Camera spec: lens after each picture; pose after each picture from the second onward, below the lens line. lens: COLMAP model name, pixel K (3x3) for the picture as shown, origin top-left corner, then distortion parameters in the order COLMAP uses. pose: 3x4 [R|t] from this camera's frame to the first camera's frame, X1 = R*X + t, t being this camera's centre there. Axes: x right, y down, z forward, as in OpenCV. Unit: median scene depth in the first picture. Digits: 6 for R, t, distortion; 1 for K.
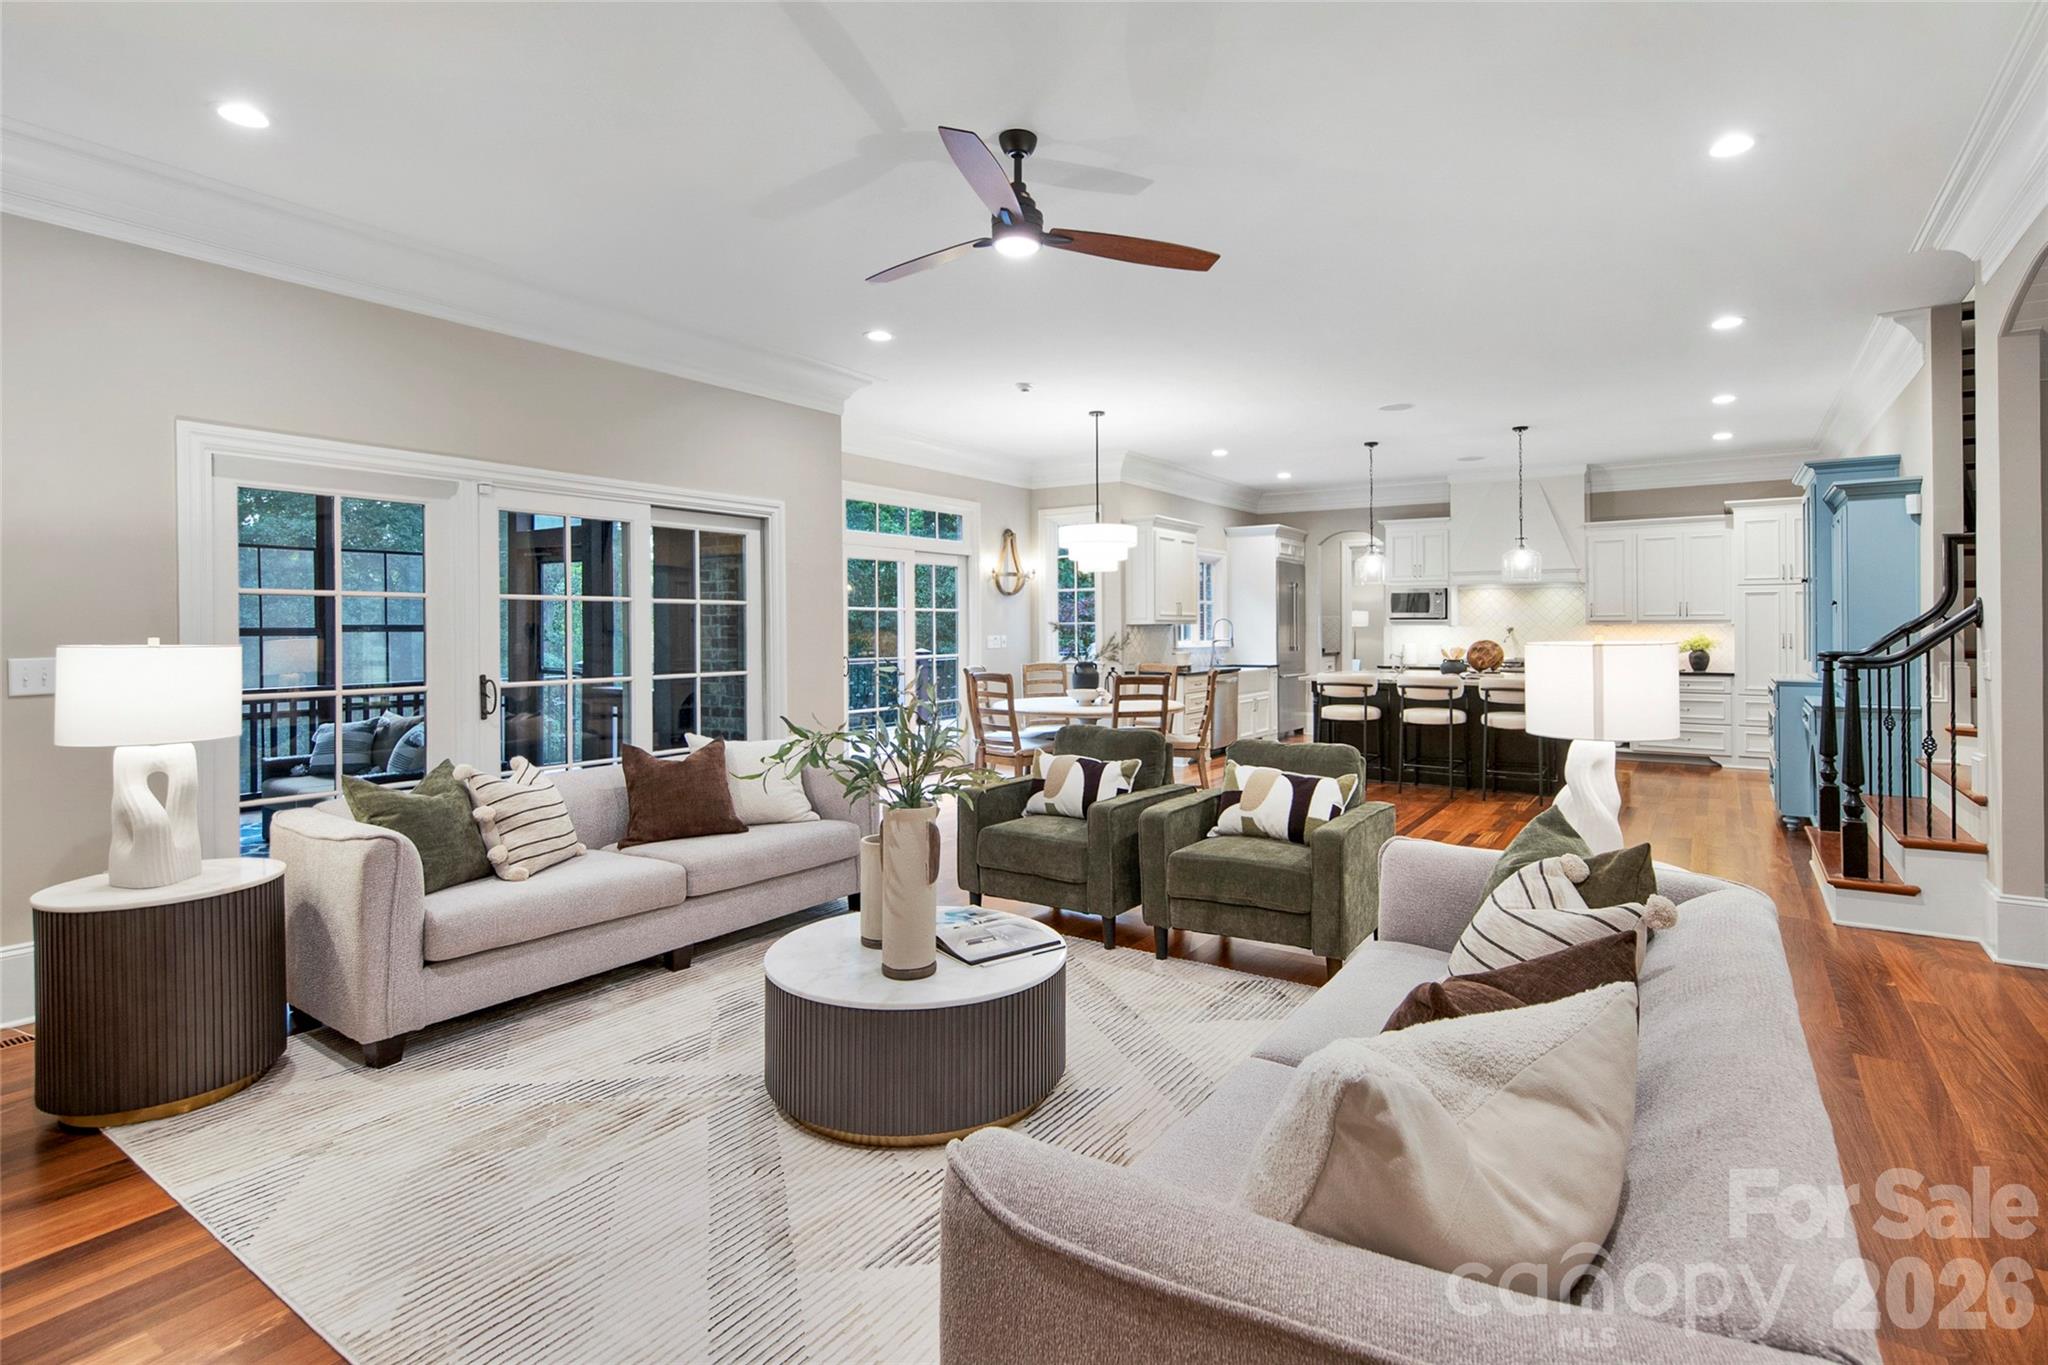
lens RADIAL K [[1005.2, 0, 1039.3], [0, 1005.2, 615.4], [0, 0, 1]] dist [0.004830, 0.000702]
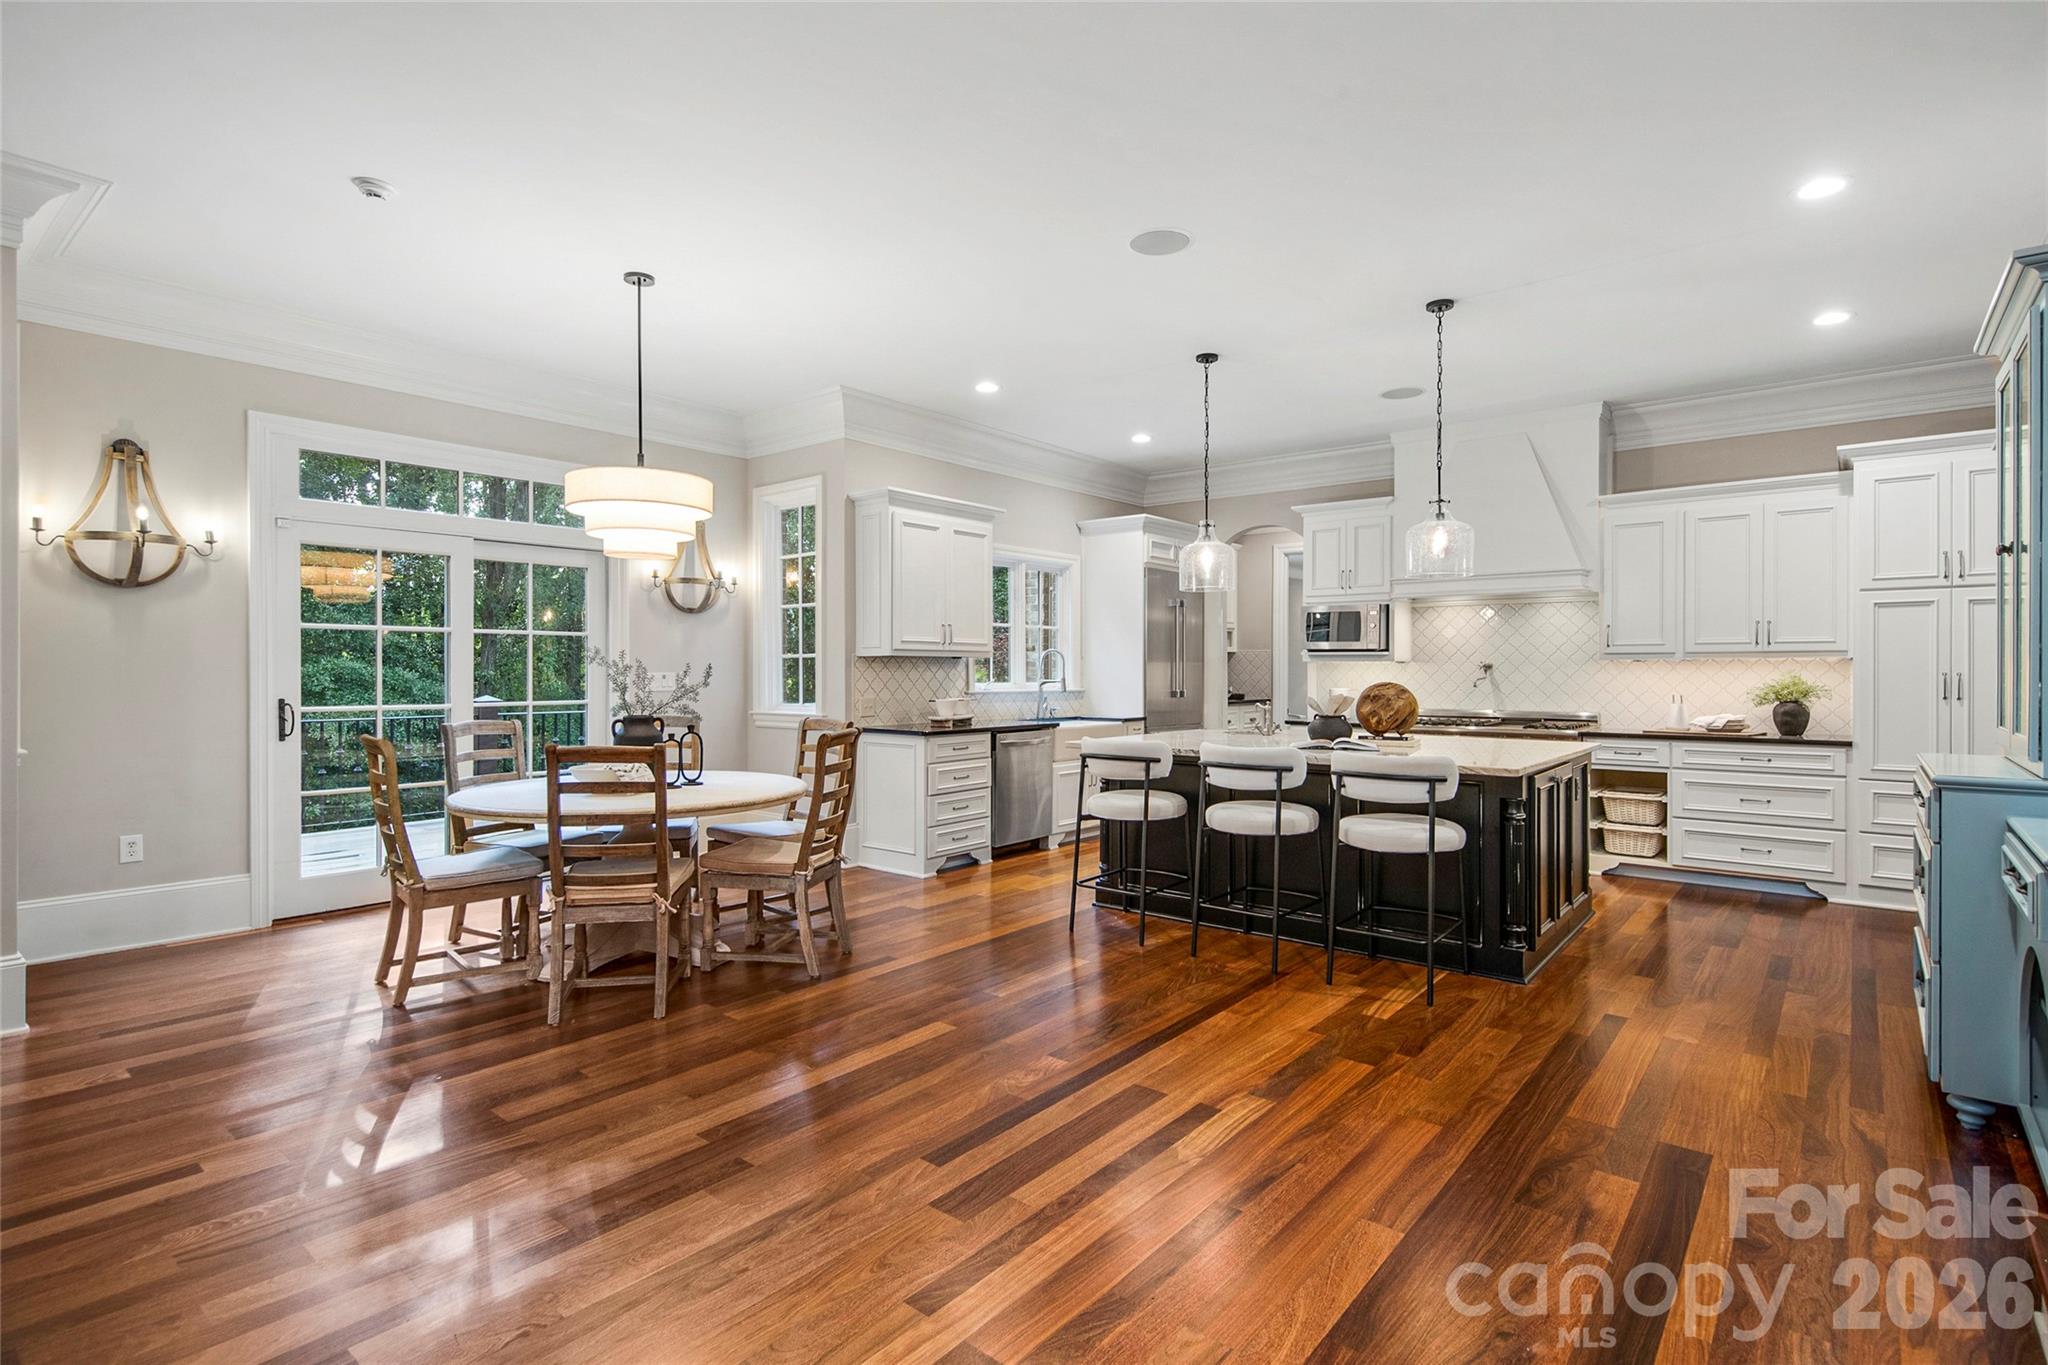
lens RADIAL K [[1008.8, 0, 1013.5], [0, 1008.8, 667.0], [0, 0, 1]] dist [0.012226, -0.004897]
pose [[0.994764, 0.003702, -0.102129, 0.261106], [-0.002910, 0.999965, 0.007905, 0.010772], [0.102155, -0.007567, 0.994740, 0.359193]]
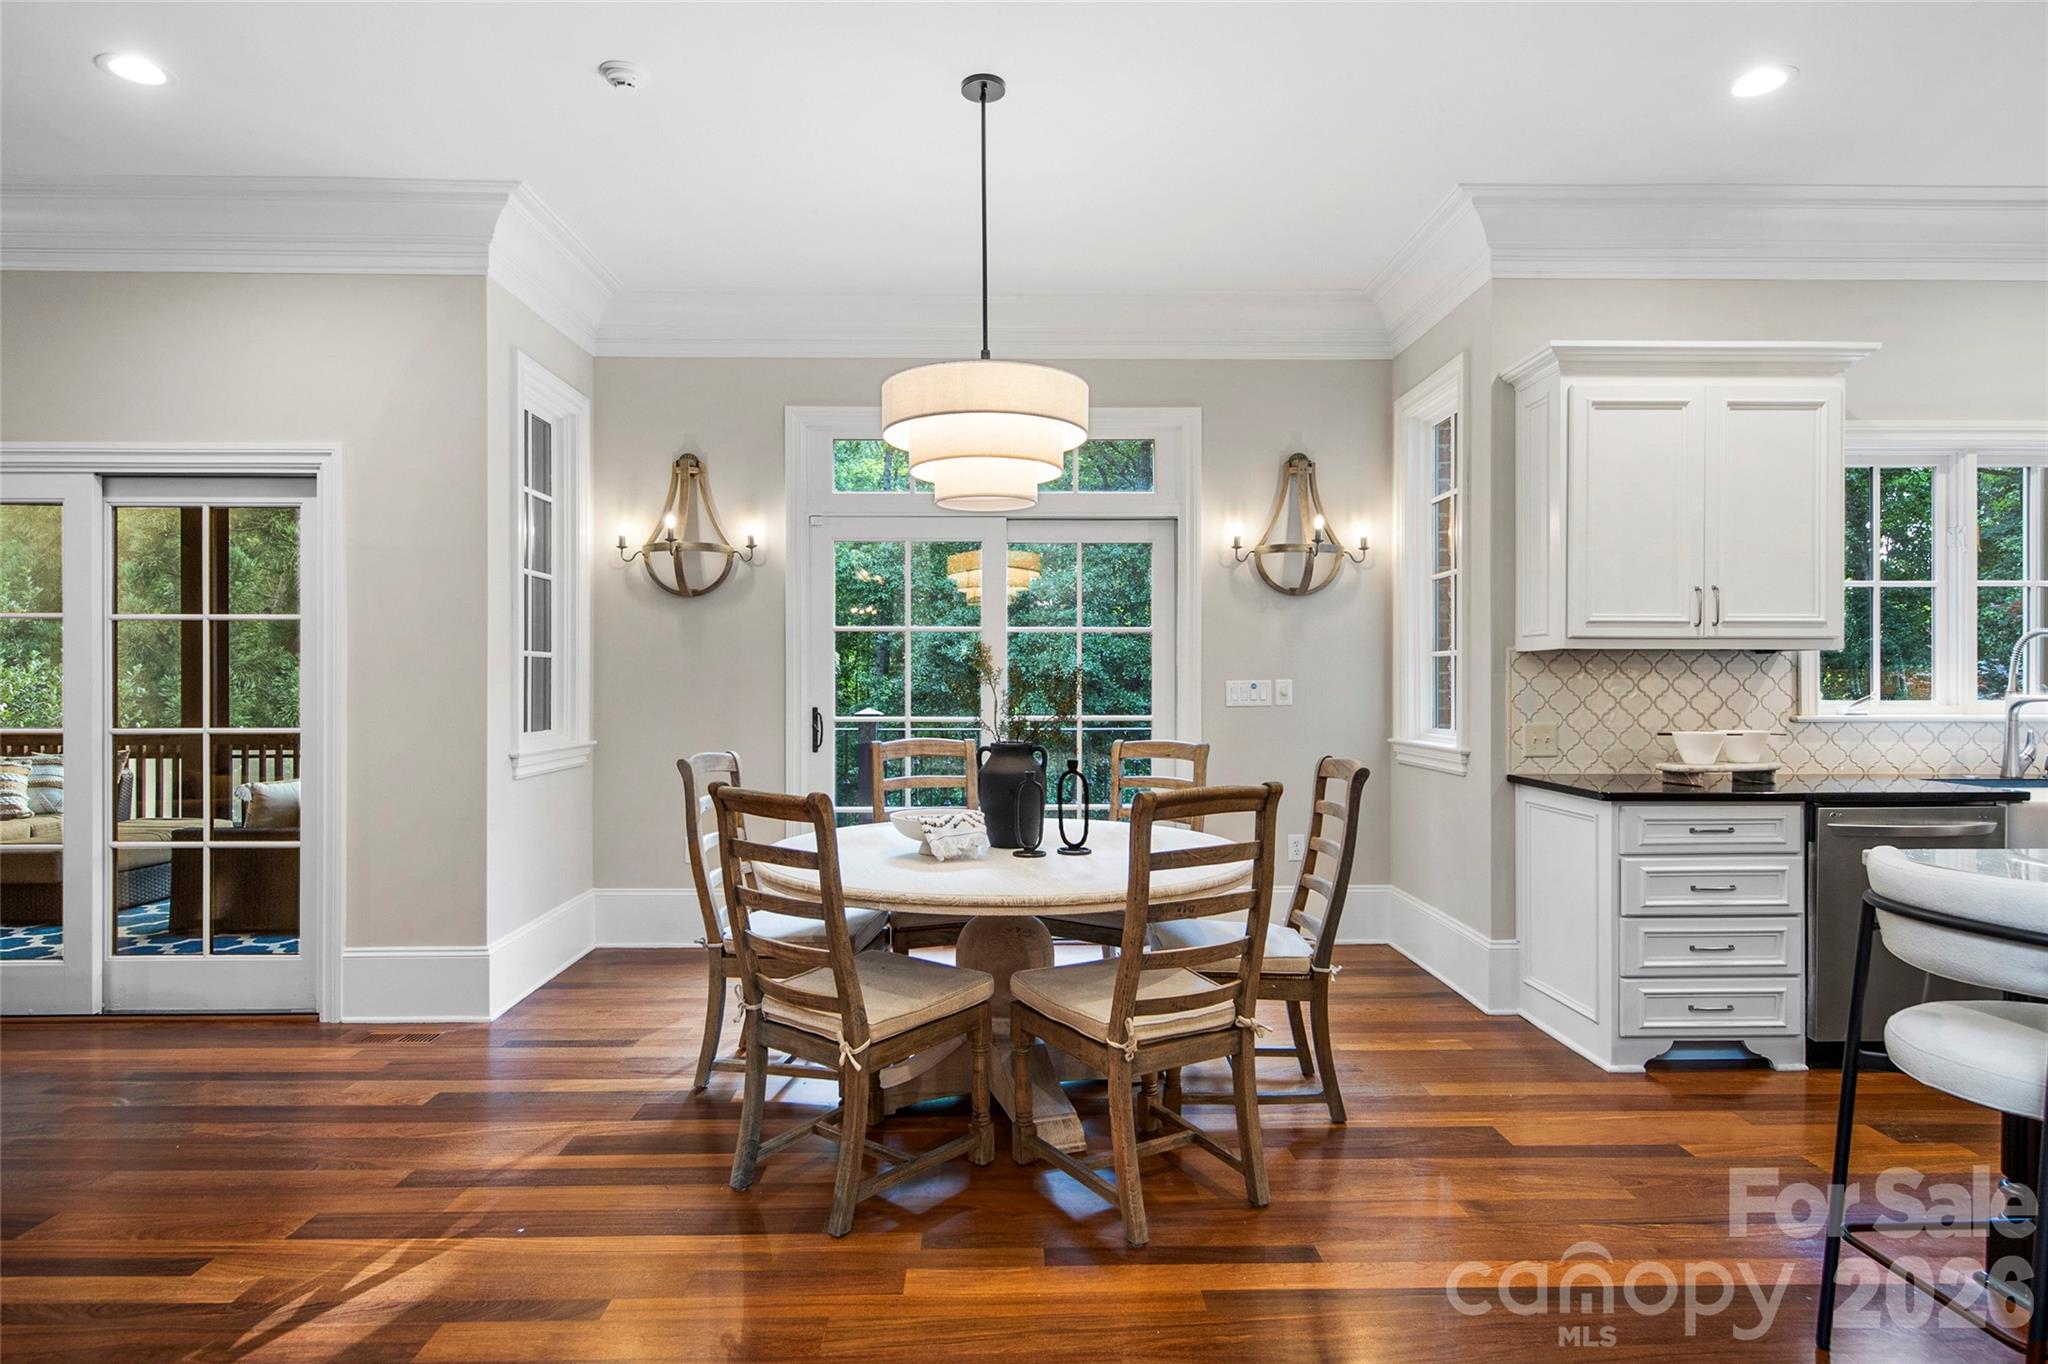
lens RADIAL K [[1085.1, 0, 1018.7], [0, 1085.1, 686.4], [0, 0, 1]] dist [0.006623, -0.000514]
pose [[0.572652, 0.007777, -0.819762, 0.322059], [0.006462, 0.999881, 0.013999, 0.015447], [0.819773, -0.013314, 0.572533, 0.620961]]
